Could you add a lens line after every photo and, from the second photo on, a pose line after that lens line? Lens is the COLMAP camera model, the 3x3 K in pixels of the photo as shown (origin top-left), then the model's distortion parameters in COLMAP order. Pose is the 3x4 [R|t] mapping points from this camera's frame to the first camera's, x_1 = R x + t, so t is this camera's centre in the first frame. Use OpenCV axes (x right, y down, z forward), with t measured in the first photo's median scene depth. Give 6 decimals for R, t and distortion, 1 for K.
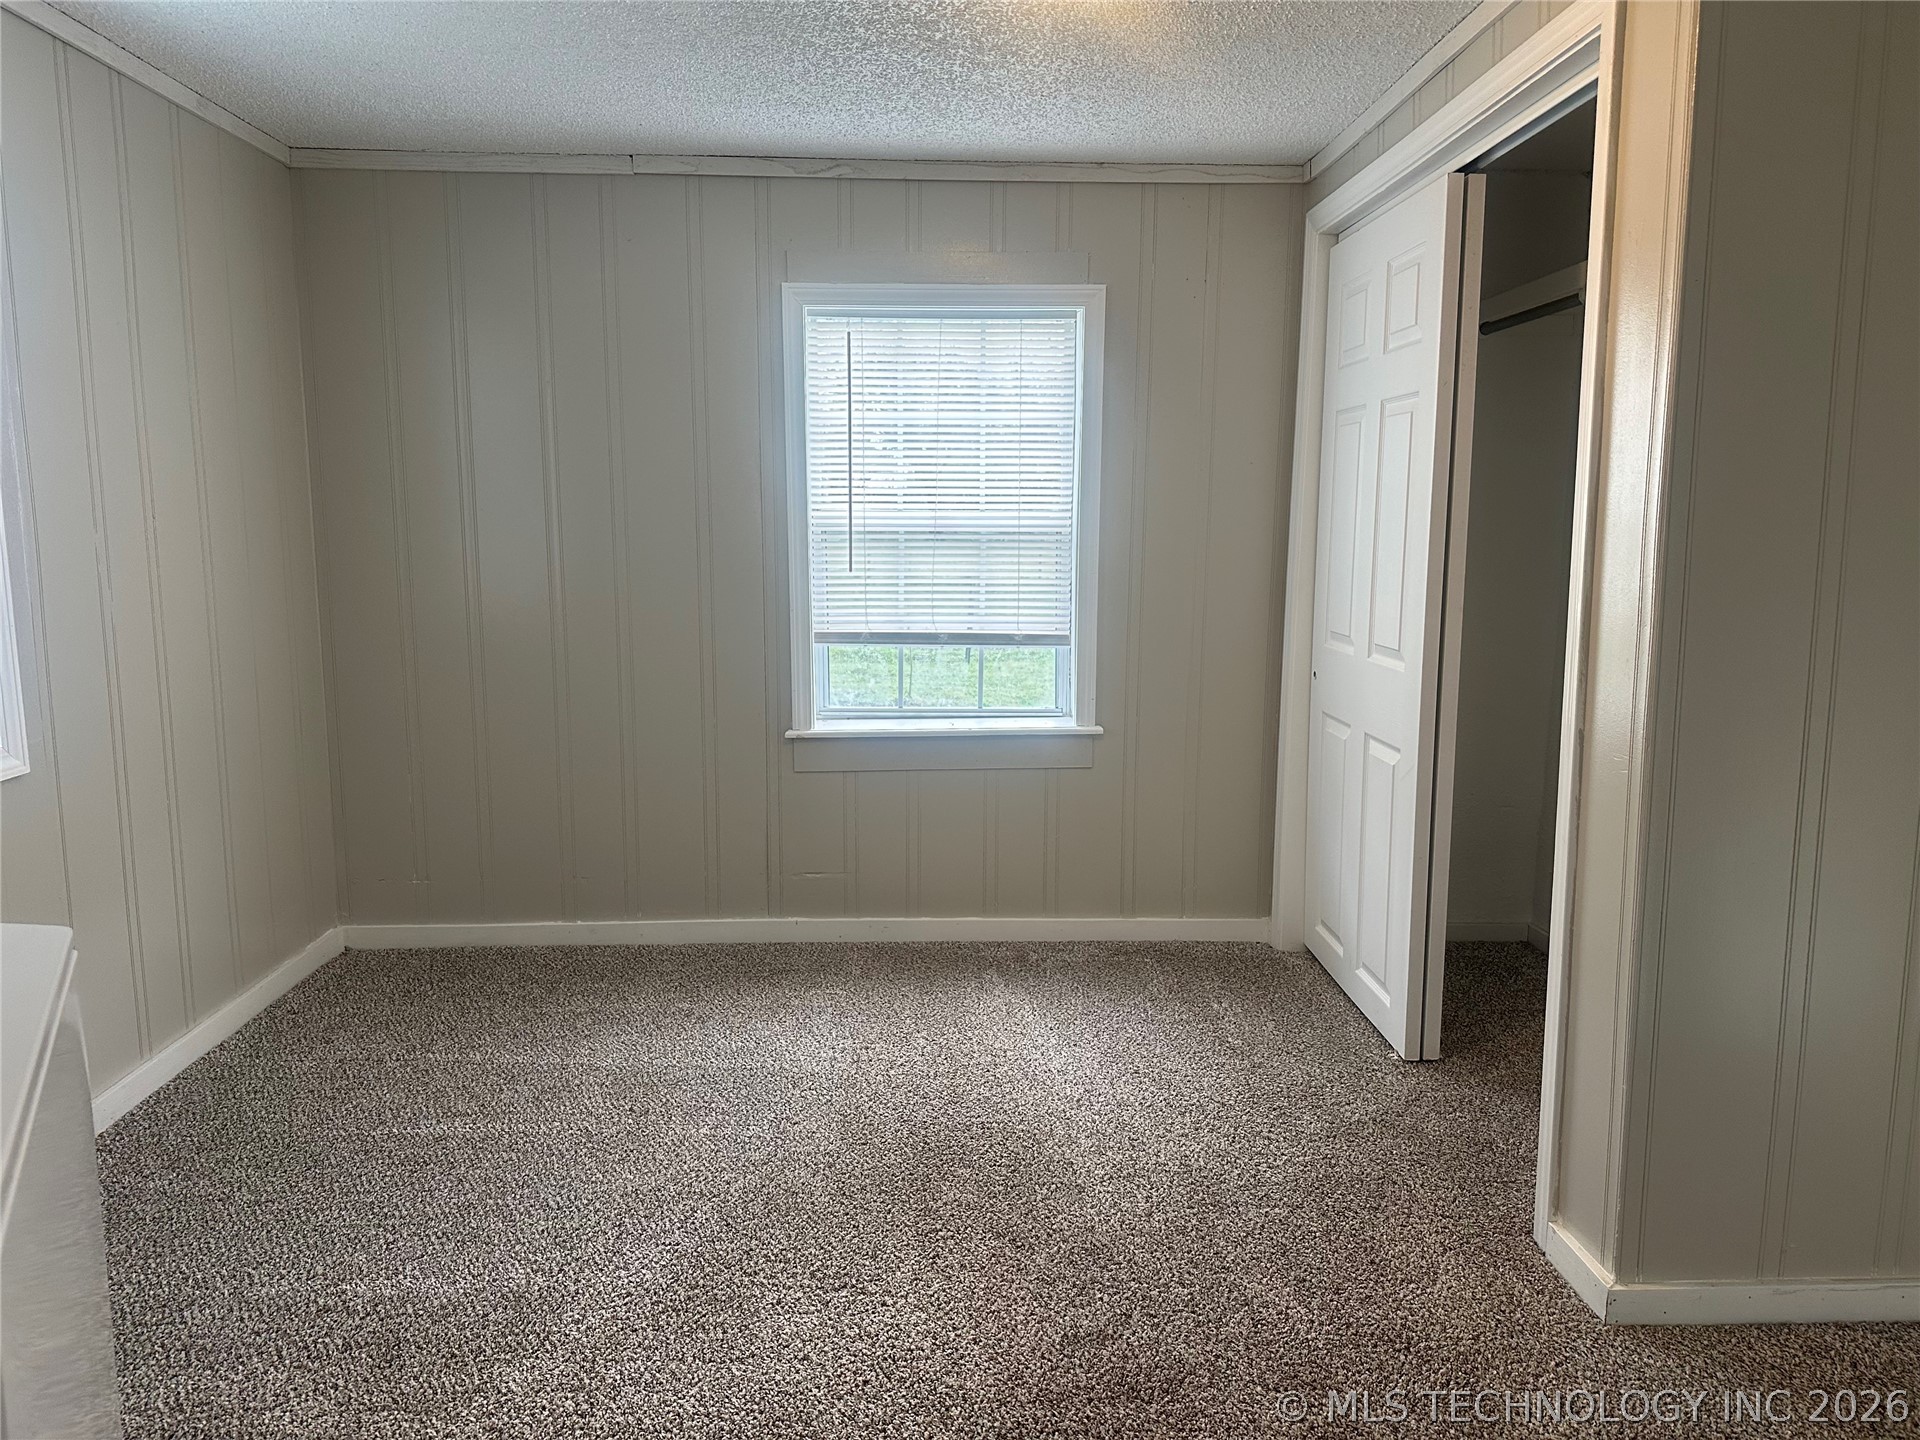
lens RADIAL K [[1350.1, 0, 960.0], [0, 1350.1, 720.0], [0, 0, 1]] dist [0.127172, -0.191842]
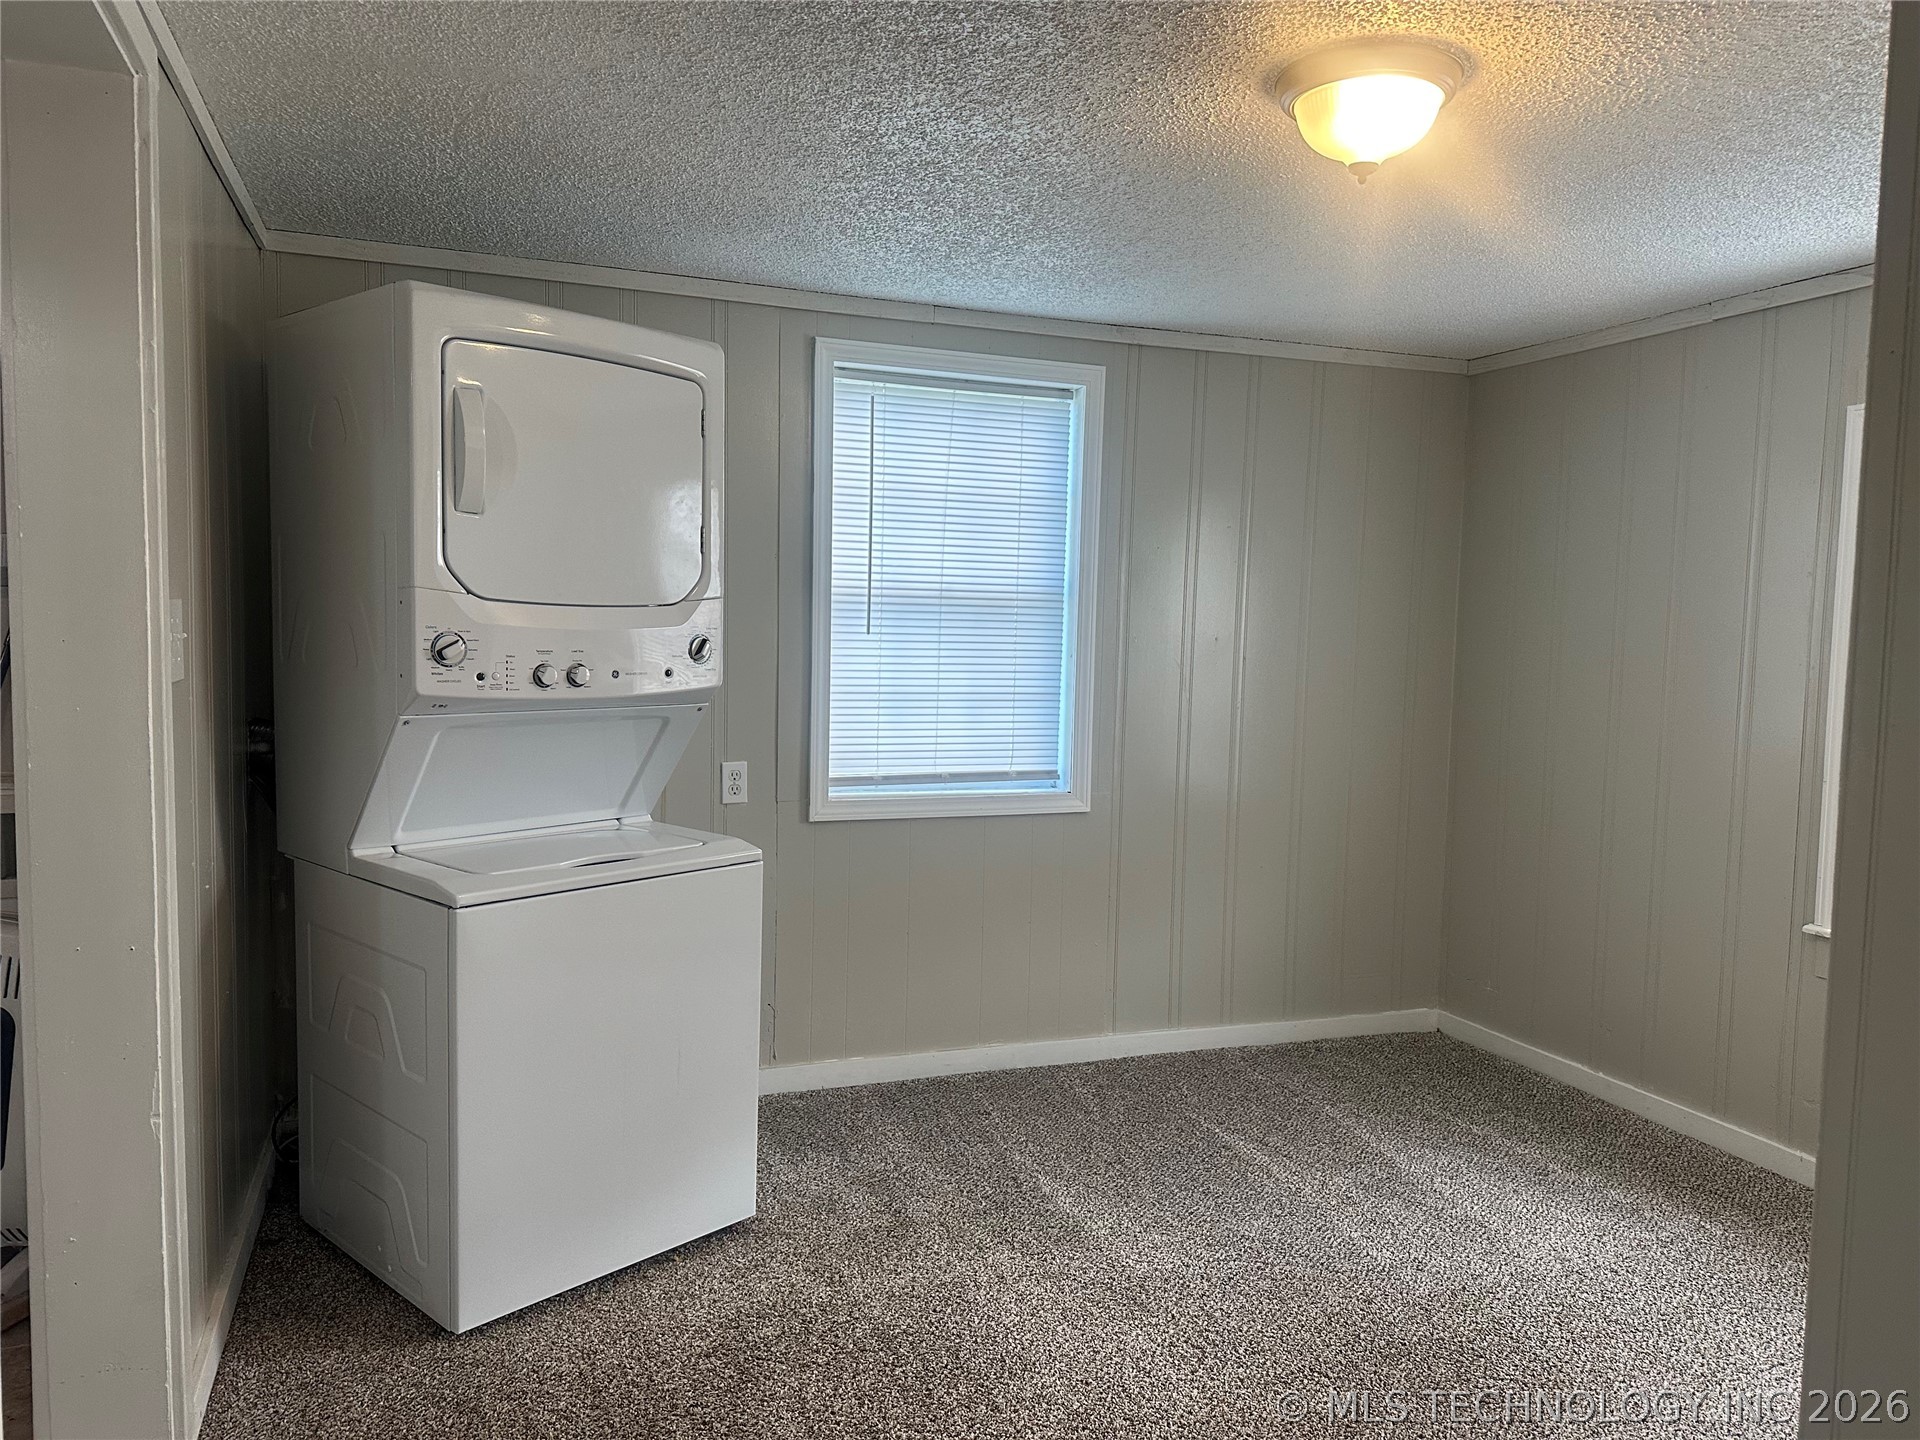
lens RADIAL K [[1350.1, 0, 960.0], [0, 1350.1, 720.0], [0, 0, 1]] dist [0.127172, -0.191842]
pose [[0.313269, 0.068253, -0.947208, 0.554410], [-0.158914, 0.987118, 0.018571, -0.053976], [0.936274, 0.144707, 0.320080, 0.238659]]
